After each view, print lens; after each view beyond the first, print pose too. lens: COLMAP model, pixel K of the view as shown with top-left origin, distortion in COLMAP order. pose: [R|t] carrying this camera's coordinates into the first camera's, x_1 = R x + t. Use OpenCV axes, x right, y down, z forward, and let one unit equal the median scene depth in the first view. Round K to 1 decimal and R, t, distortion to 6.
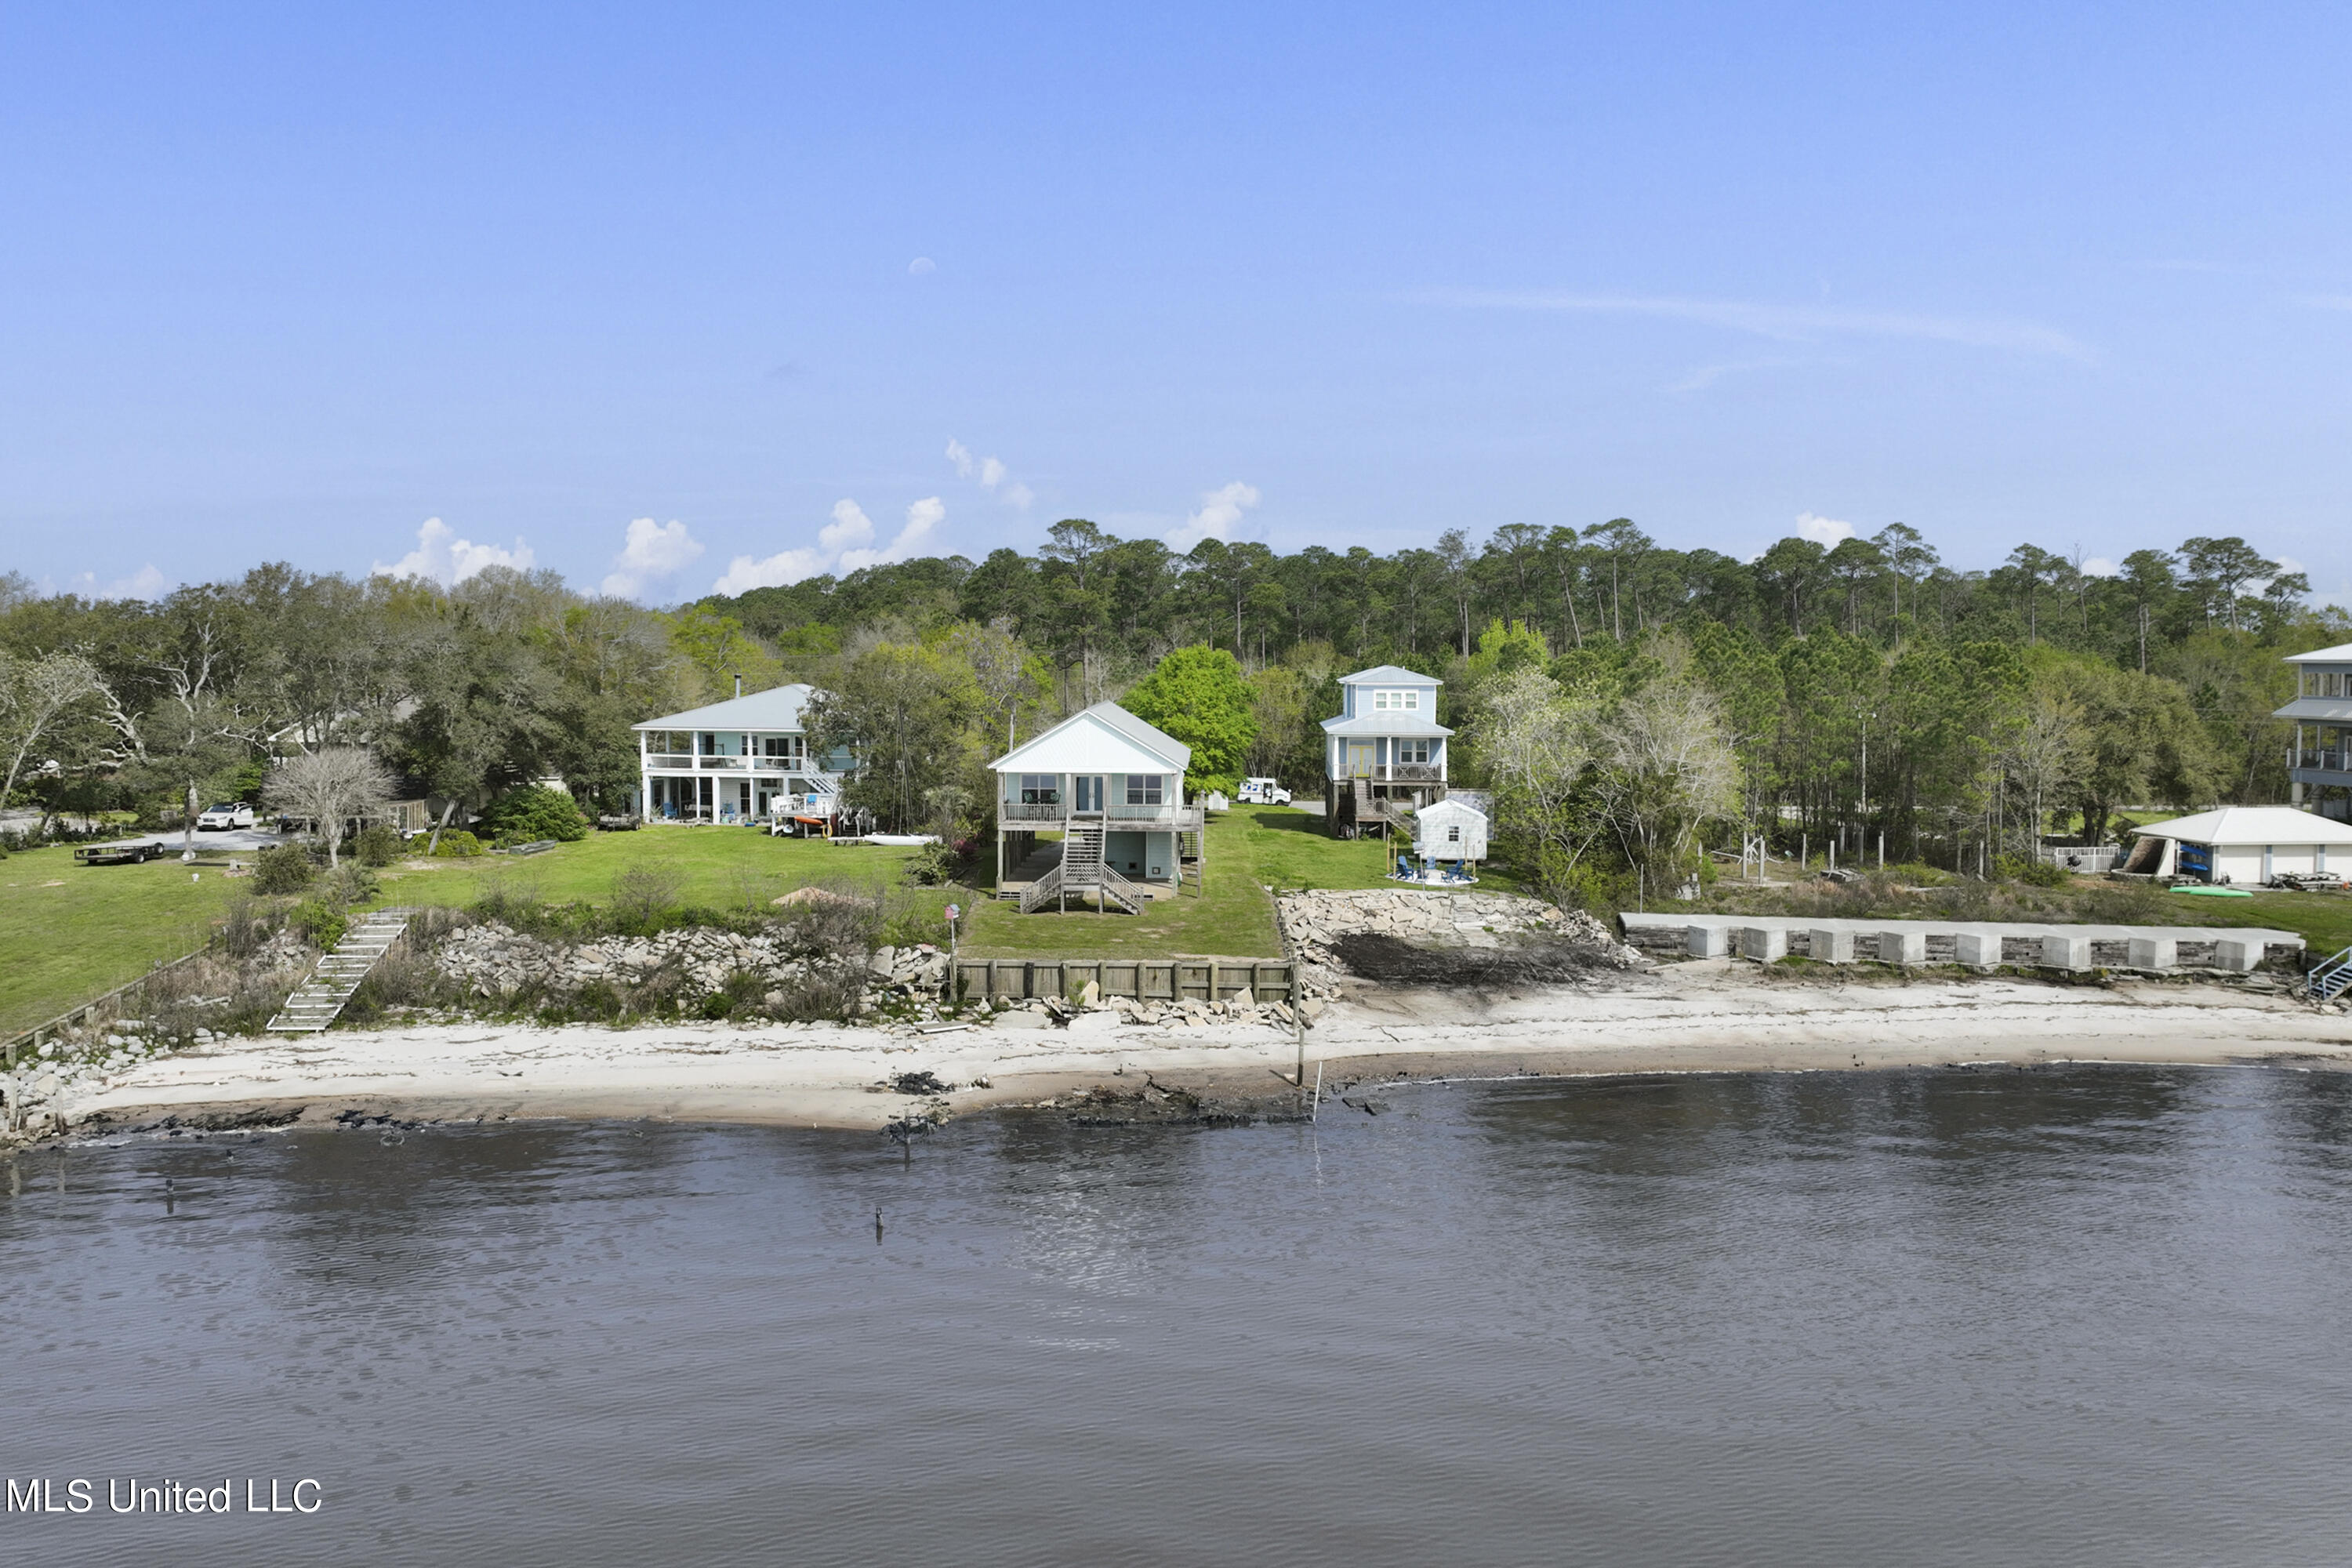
lens RADIAL K [[2085.4, 0, 1176.0], [0, 2085.4, 784.0], [0, 0, 1]] dist [-0.002519, -0.000472]
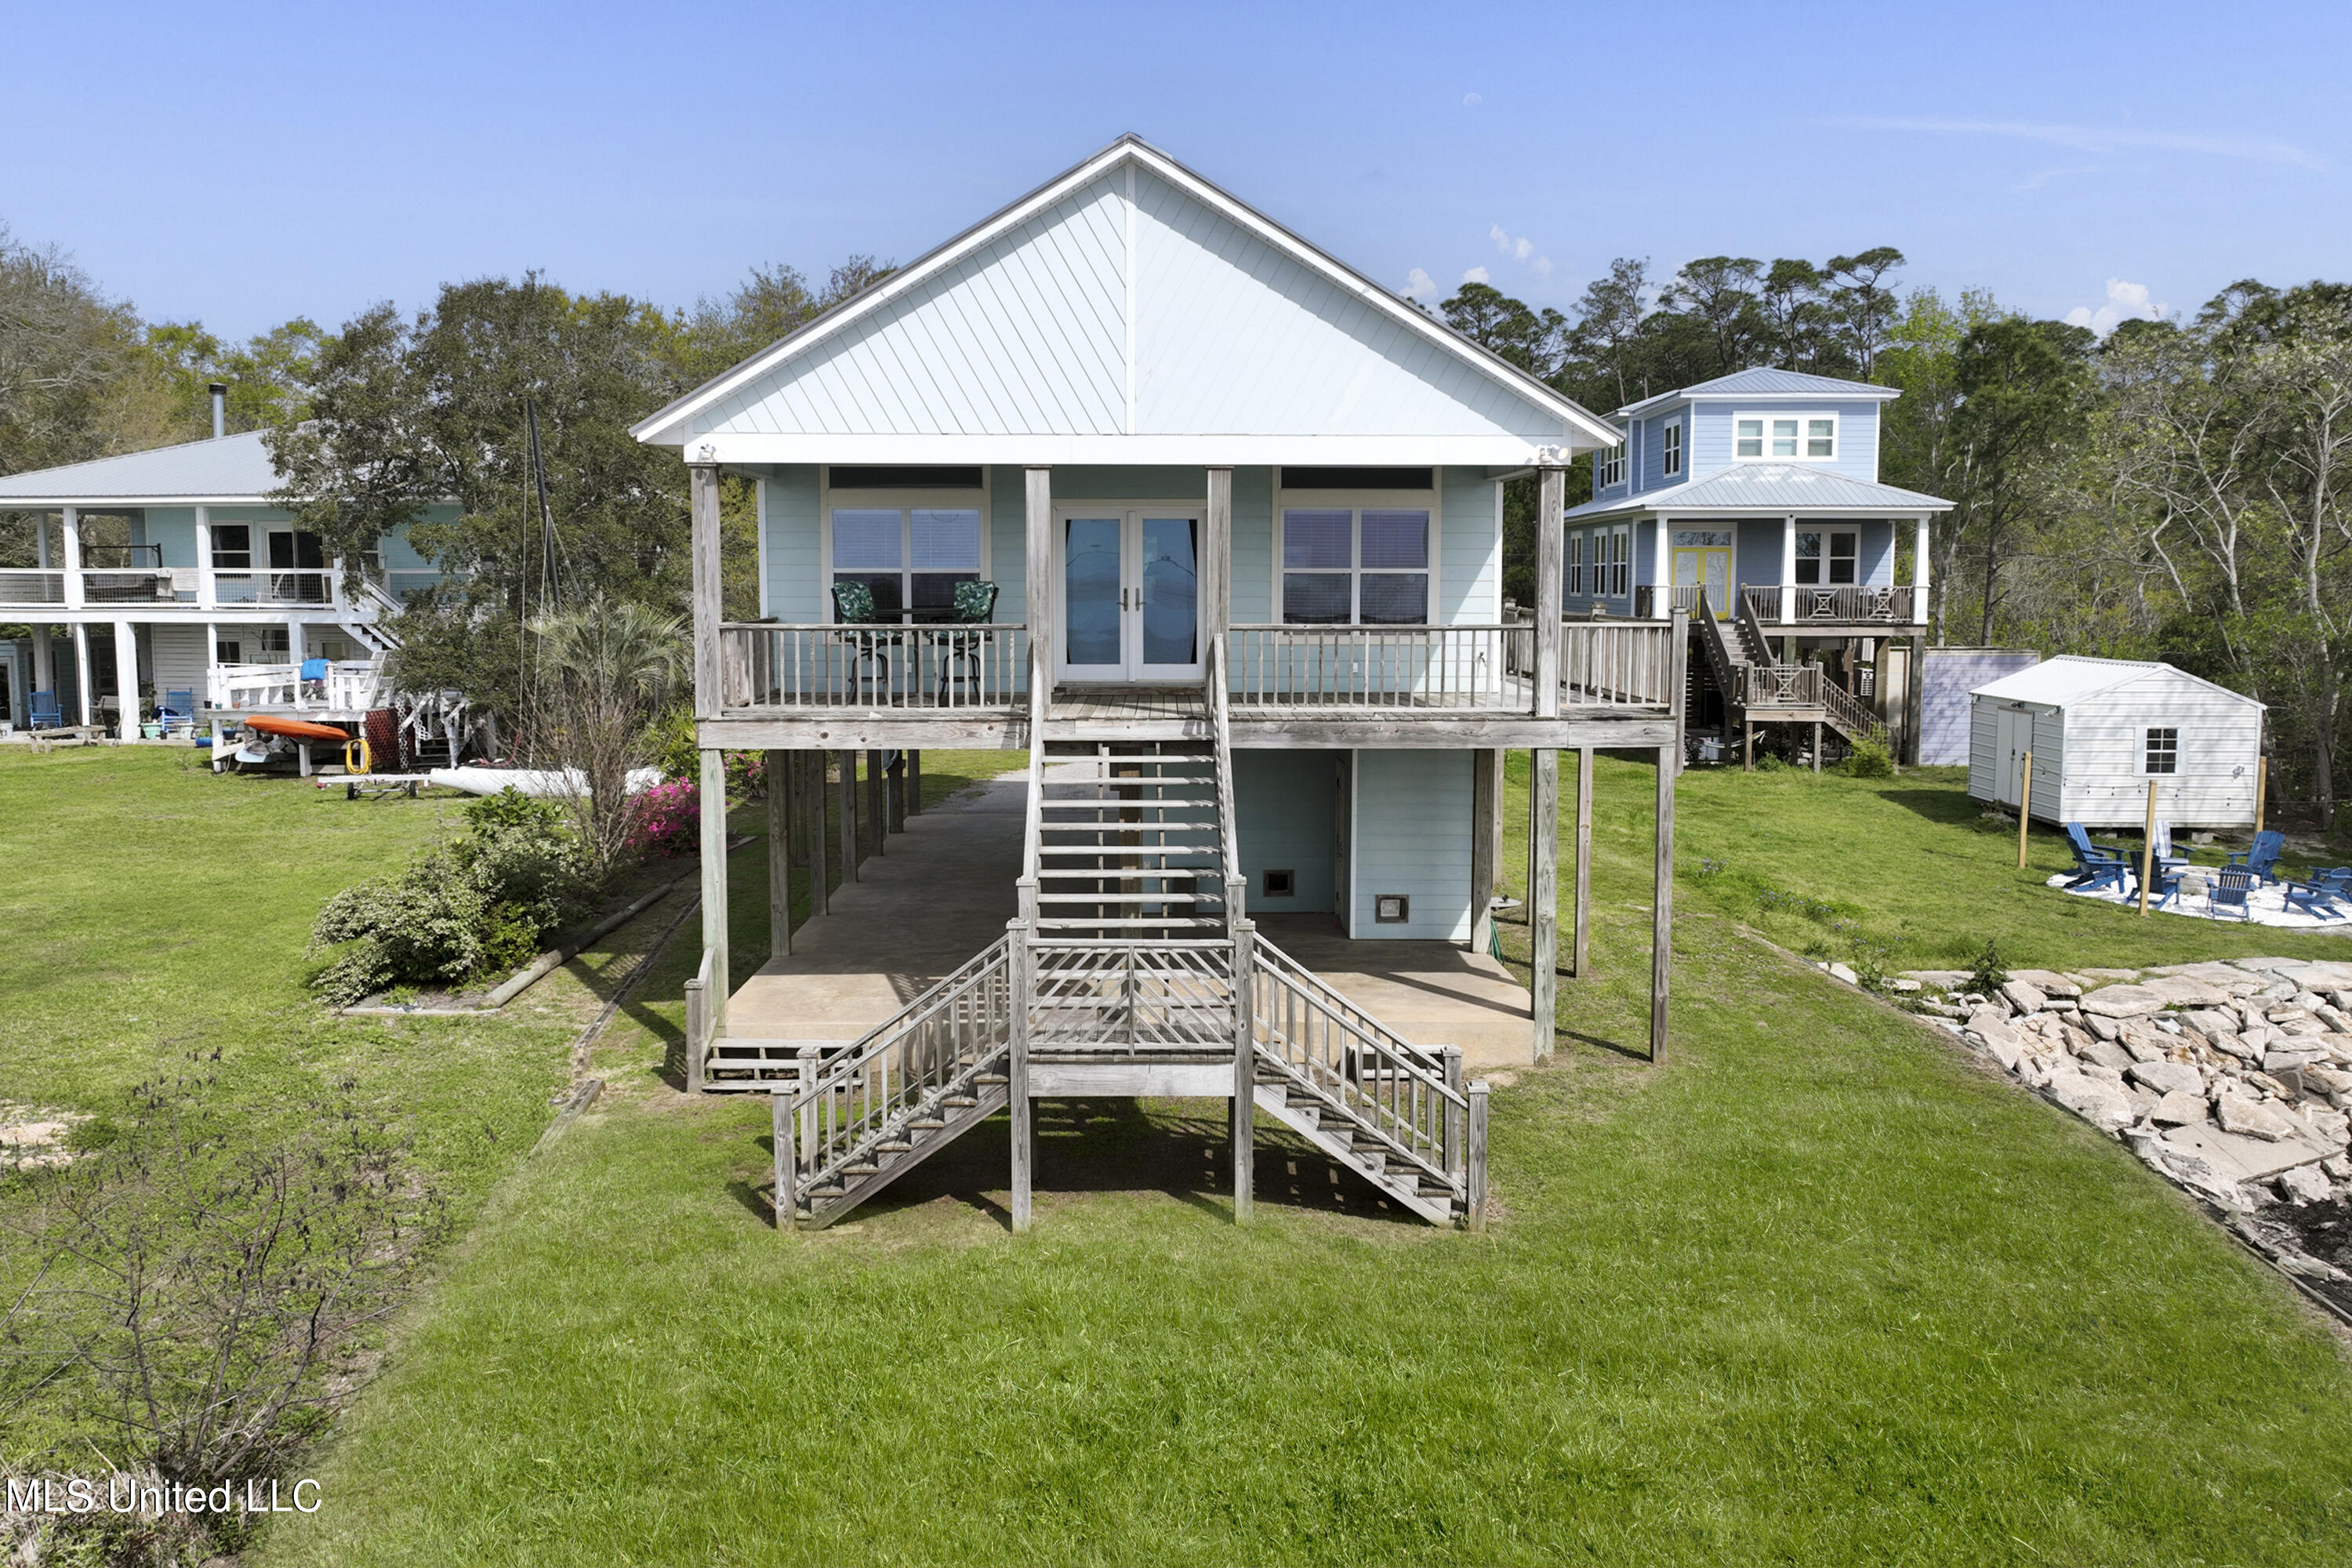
lens RADIAL K [[2085.4, 0, 1176.0], [0, 2085.4, 784.0], [0, 0, 1]] dist [-0.002519, -0.000472]
pose [[0.999408, -0.008704, 0.033294, -0.038587], [0.007437, 0.999251, 0.037980, 0.015416], [-0.033599, -0.037709, 0.998724, 0.676444]]
